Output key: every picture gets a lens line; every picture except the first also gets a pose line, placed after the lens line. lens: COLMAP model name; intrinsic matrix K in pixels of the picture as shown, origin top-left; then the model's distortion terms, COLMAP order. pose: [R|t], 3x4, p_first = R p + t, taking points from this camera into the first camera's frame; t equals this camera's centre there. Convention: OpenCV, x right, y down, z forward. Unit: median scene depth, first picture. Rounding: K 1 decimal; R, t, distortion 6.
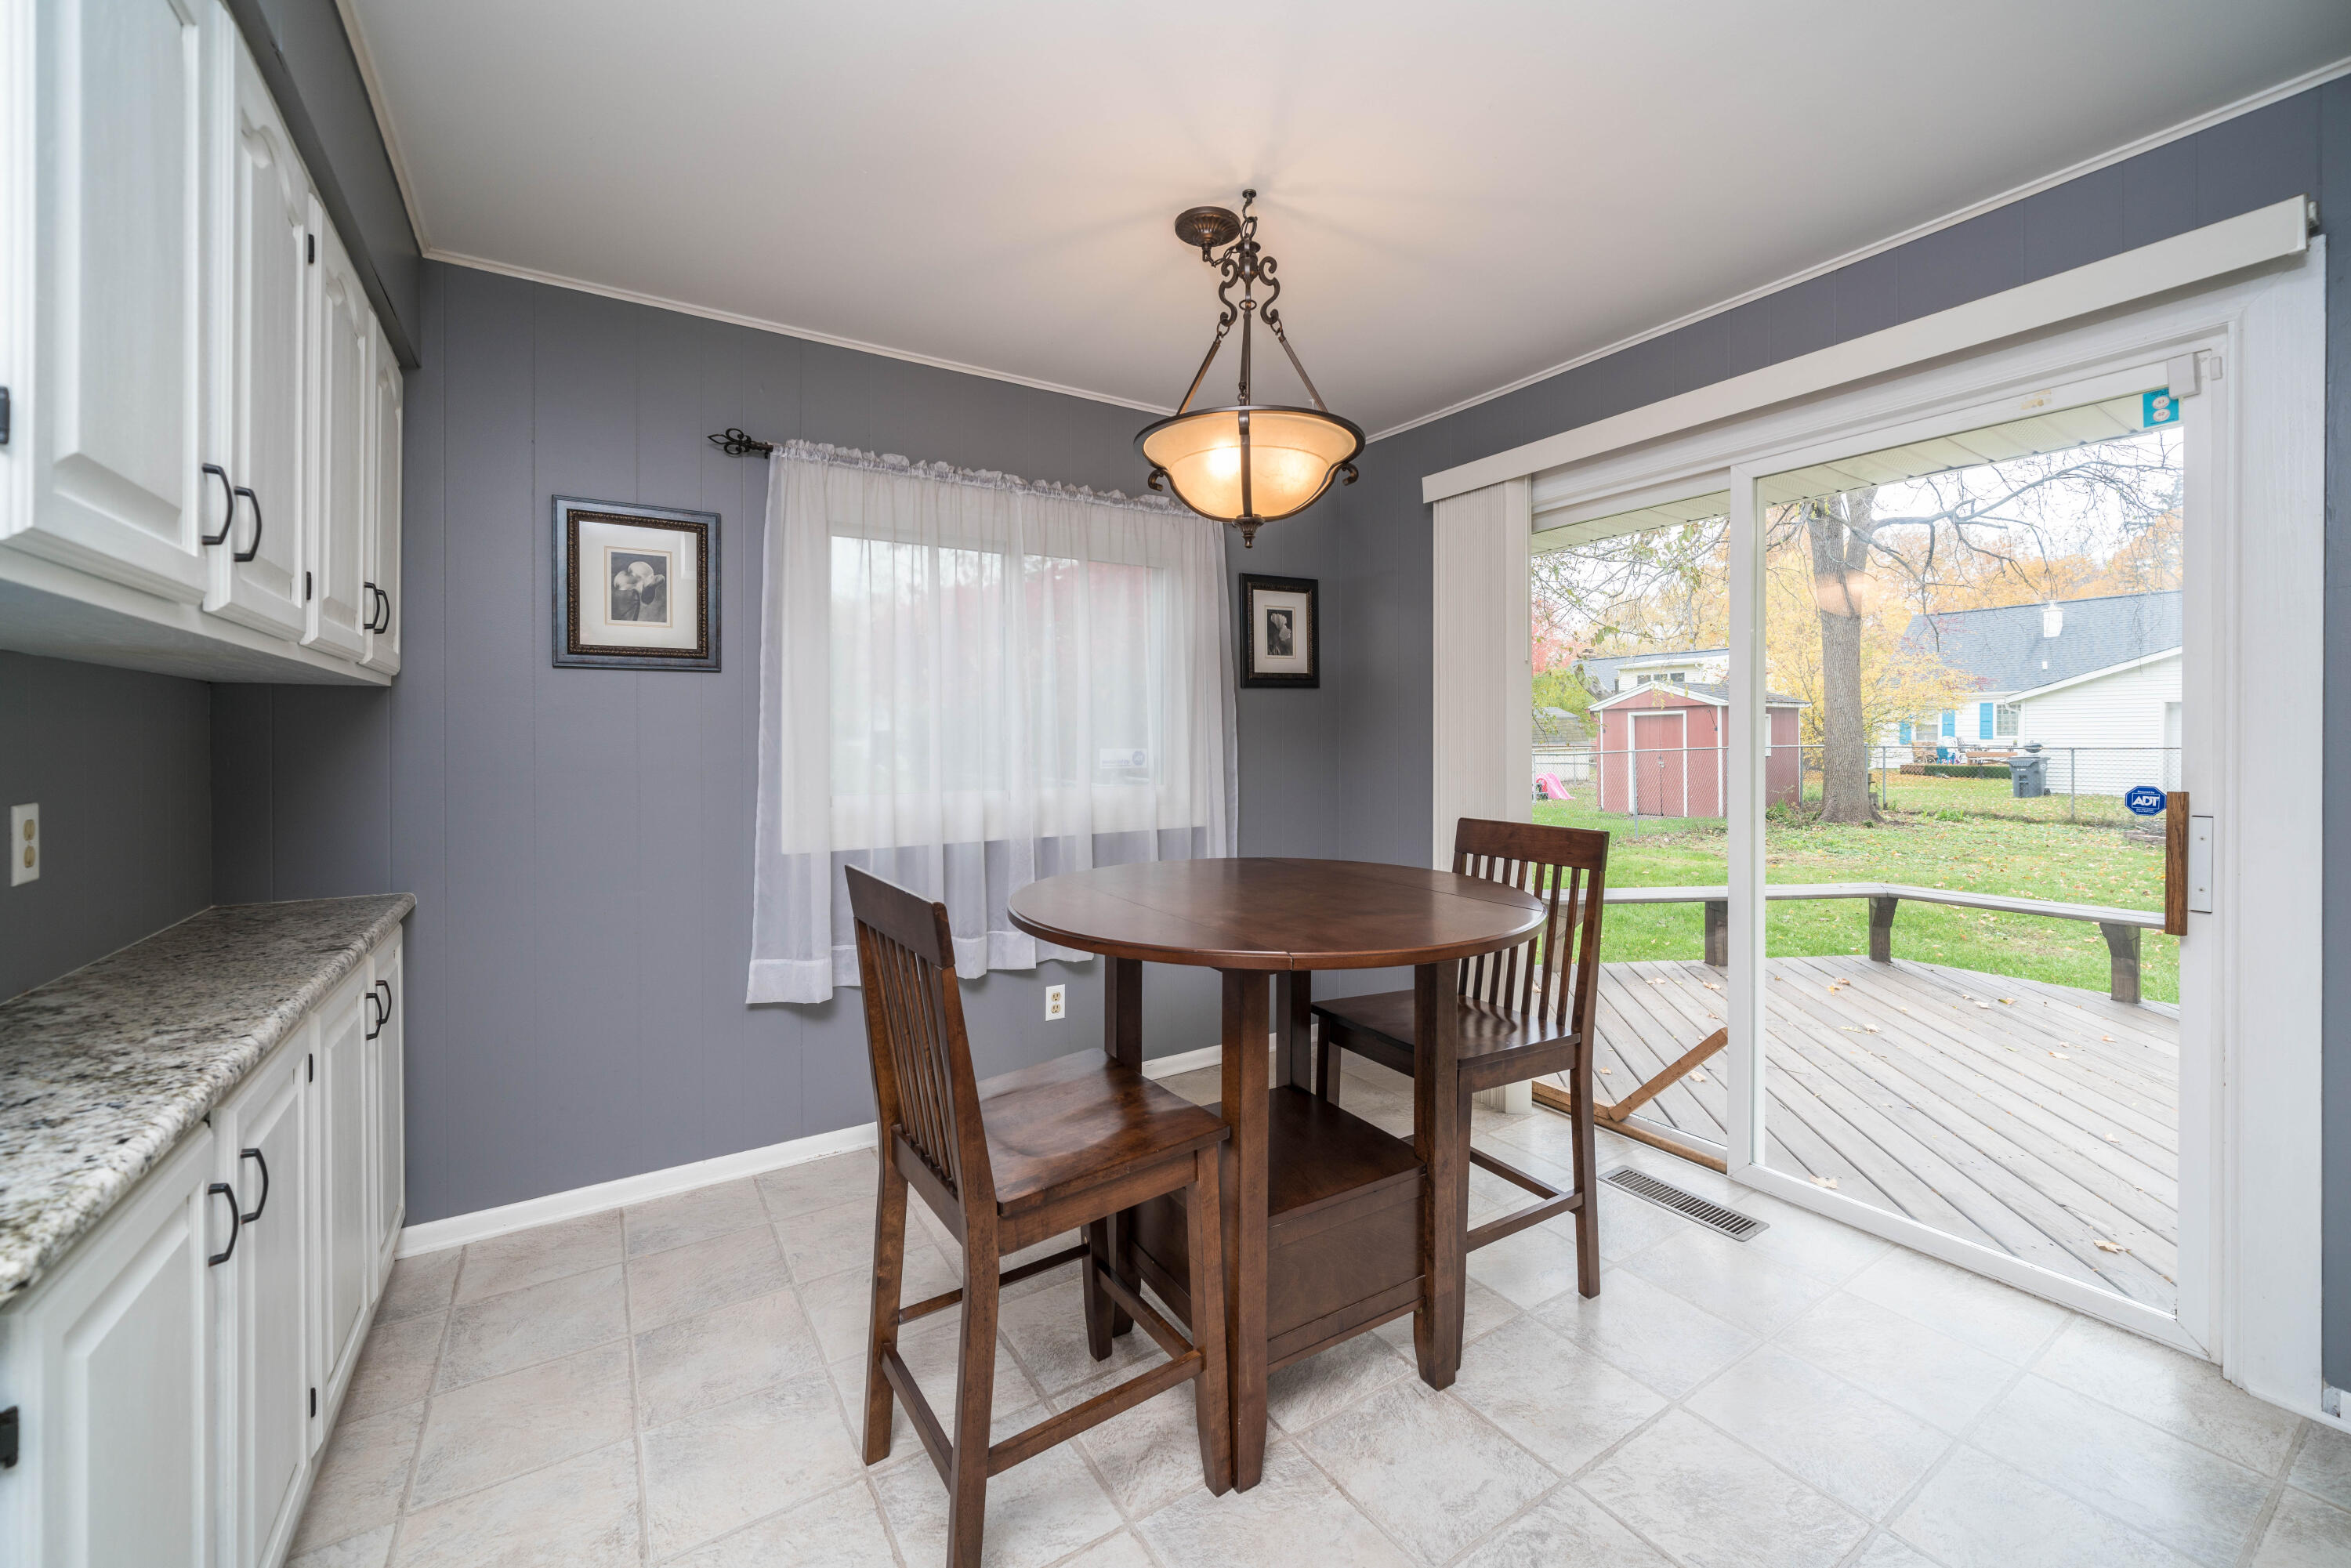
lens RADIAL K [[925.7, 0, 1186.3], [0, 925.7, 744.1], [0, 0, 1]] dist [-0.000584, -0.000314]
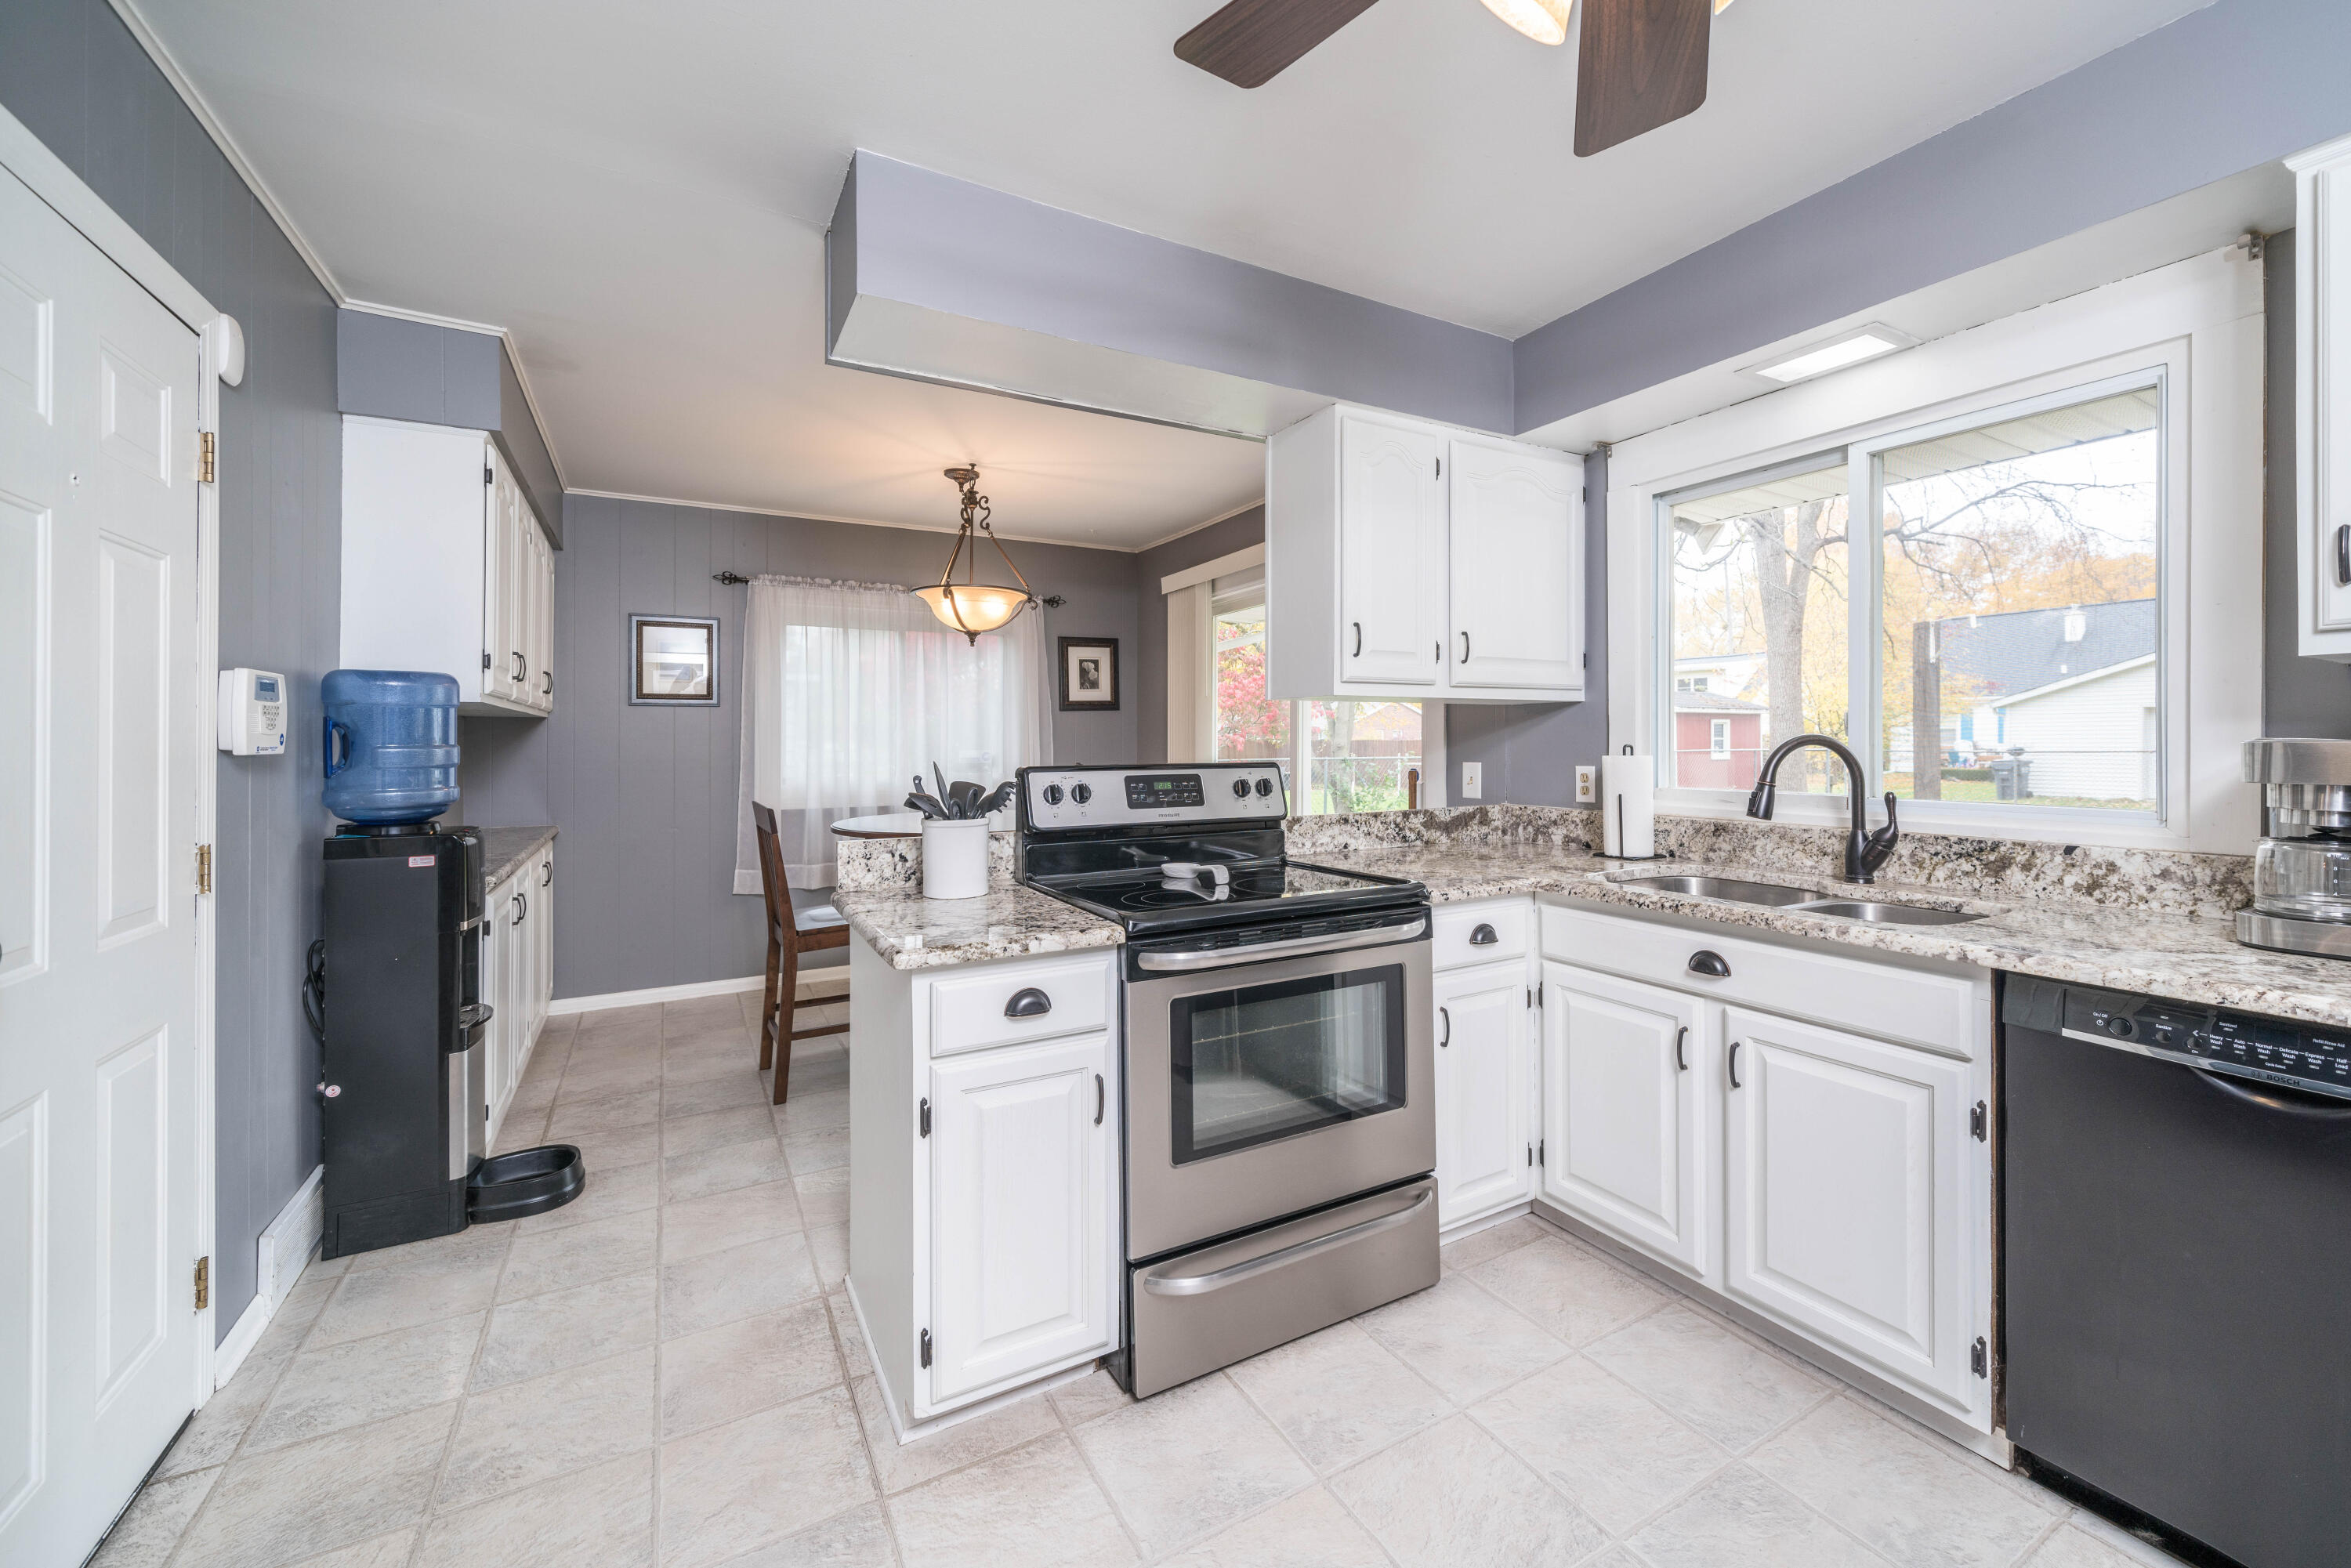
lens RADIAL K [[925.7, 0, 1186.3], [0, 925.7, 744.1], [0, 0, 1]] dist [-0.000584, -0.000314]
pose [[0.997557, 0.000566, -0.069857, 0.090845], [-0.000794, 0.999994, -0.003233, -0.000219], [0.069854, 0.003281, 0.997552, -0.125461]]
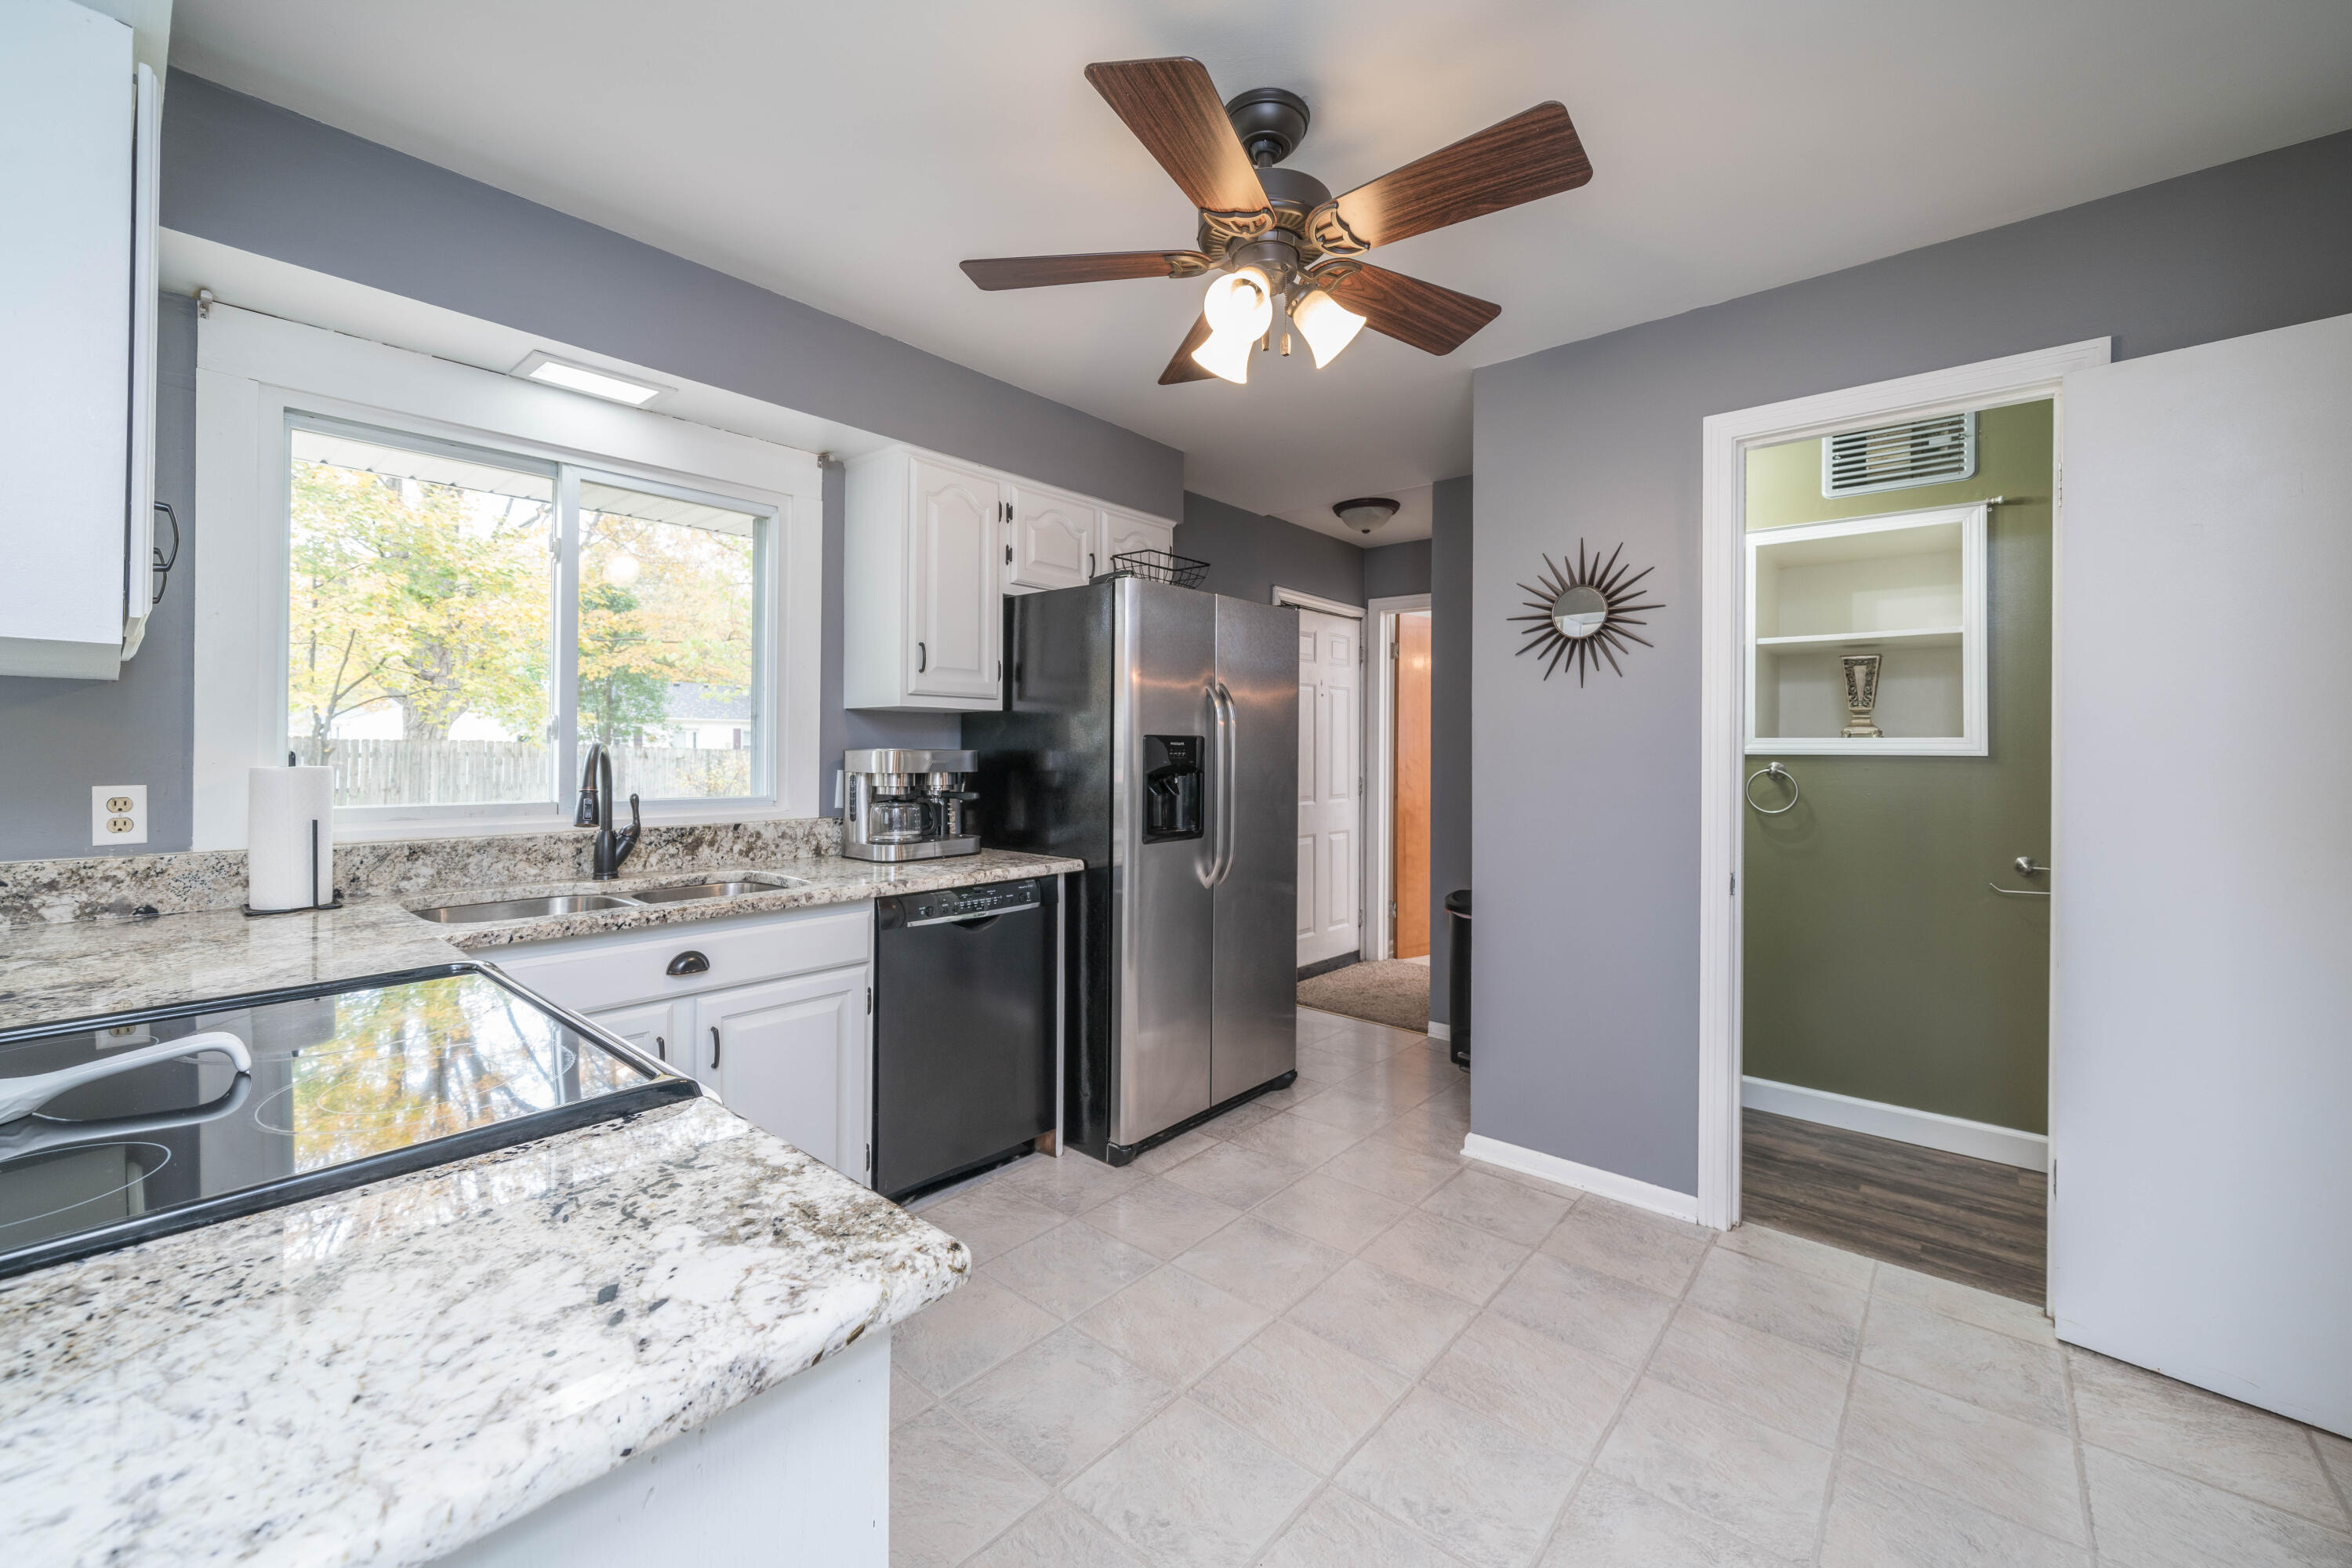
lens RADIAL K [[926.1, 0, 1186.8], [0, 926.1, 744.1], [0, 0, 1]] dist [-0.000584, -0.000314]
pose [[-0.283398, 0.009939, 0.958951, -0.757422], [-0.000188, 0.999946, -0.010420, -0.001643], [-0.959002, -0.003133, -0.283380, 0.903748]]
